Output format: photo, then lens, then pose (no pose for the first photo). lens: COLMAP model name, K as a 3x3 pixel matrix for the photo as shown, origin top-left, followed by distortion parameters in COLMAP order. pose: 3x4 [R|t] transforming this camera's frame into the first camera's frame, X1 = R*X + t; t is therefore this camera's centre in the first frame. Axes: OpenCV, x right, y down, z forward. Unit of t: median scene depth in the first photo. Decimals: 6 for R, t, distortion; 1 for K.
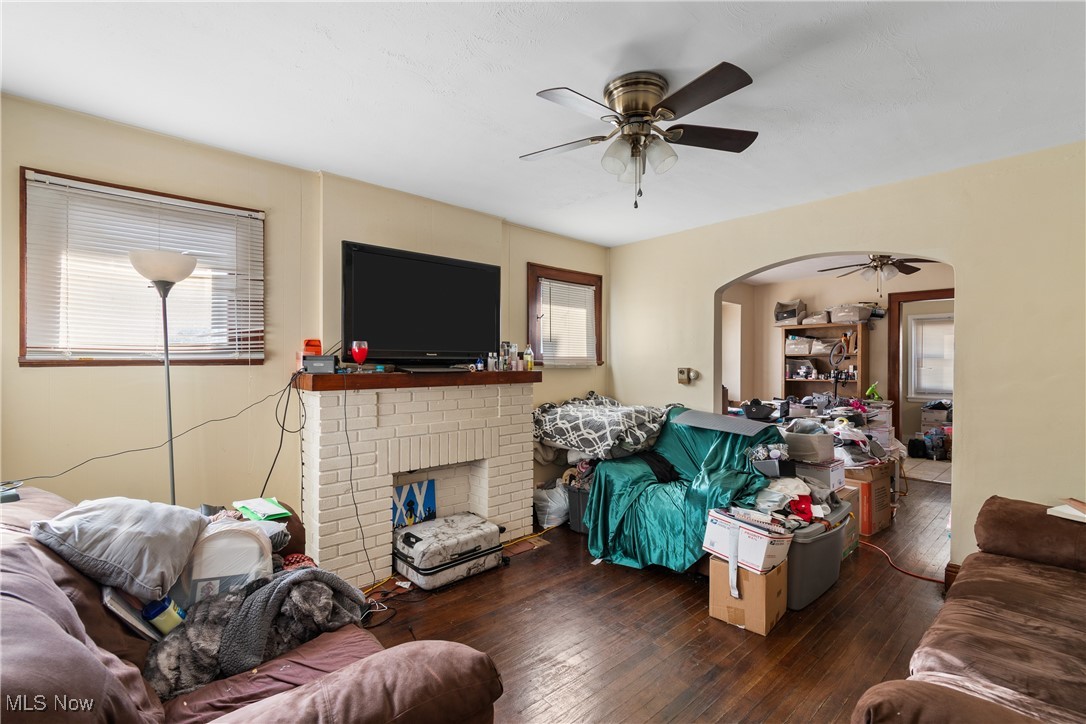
lens RADIAL K [[478.3, 0, 541.7], [0, 478.3, 368.9], [0, 0, 1]] dist [-0.000332, 0.000007]
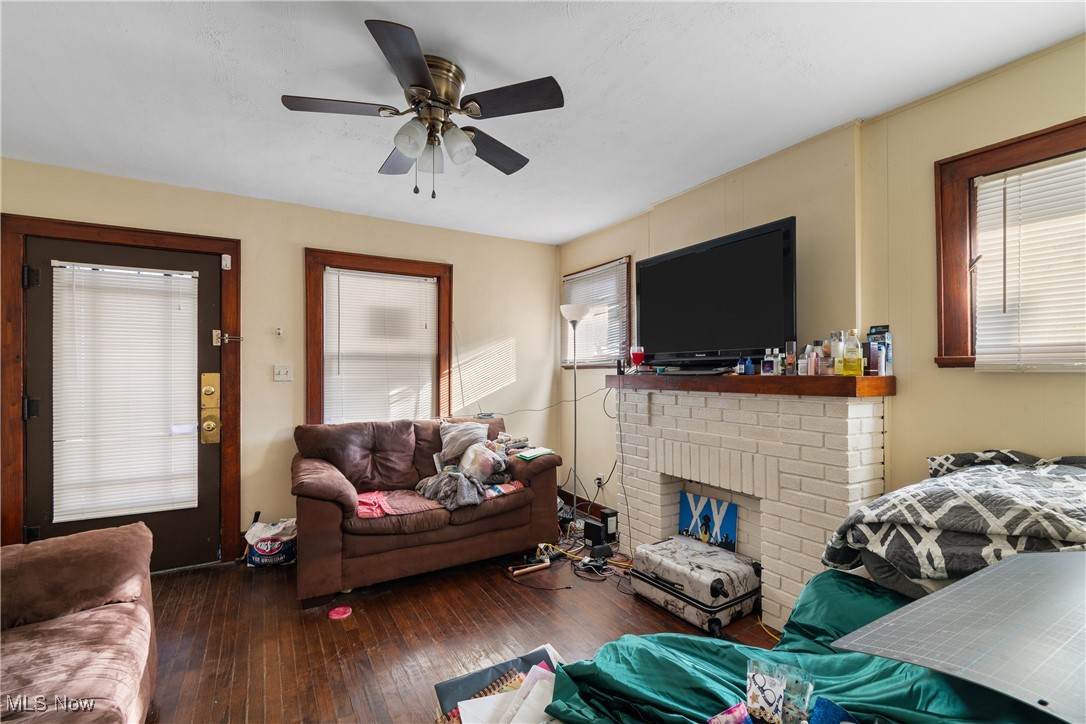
lens RADIAL K [[478.3, 0, 541.7], [0, 478.3, 368.9], [0, 0, 1]] dist [-0.000332, 0.000007]
pose [[-0.172855, -0.001612, -0.984946, 0.686770], [-0.001715, 0.999998, -0.001336, -0.003236], [0.984946, 0.001458, -0.172857, 0.852246]]
